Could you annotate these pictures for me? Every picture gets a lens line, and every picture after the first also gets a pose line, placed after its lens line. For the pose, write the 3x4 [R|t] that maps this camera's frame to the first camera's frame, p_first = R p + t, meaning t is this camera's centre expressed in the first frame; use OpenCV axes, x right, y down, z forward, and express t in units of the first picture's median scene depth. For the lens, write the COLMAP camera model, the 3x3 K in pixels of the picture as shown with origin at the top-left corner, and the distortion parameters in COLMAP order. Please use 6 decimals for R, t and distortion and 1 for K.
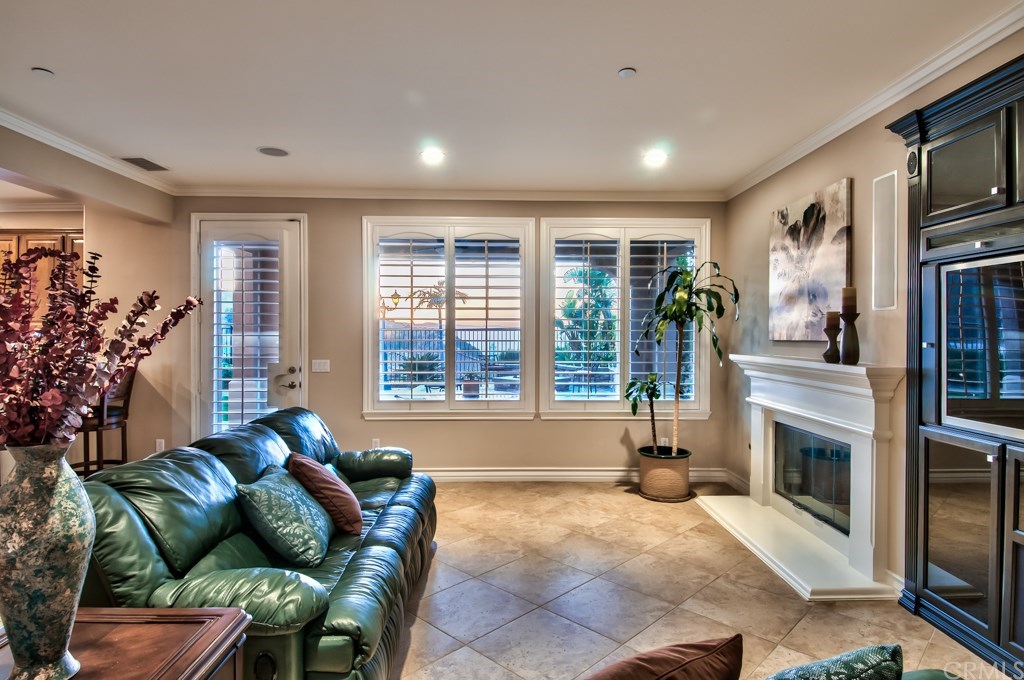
lens RADIAL K [[553.8, 0, 512.8], [0, 553.8, 352.4], [0, 0, 1]] dist [-0.015310, -0.001561]
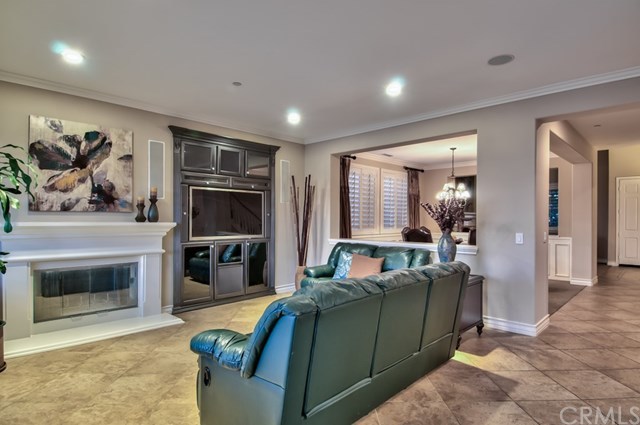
lens RADIAL K [[346.2, 0, 320.5], [0, 346.2, 220.2], [0, 0, 1]] dist [-0.015310, -0.001561]
pose [[-0.697466, -0.004582, 0.716603, -0.749671], [0.019022, 0.999509, 0.024906, -0.006198], [-0.716365, 0.031003, -0.697036, 1.316917]]
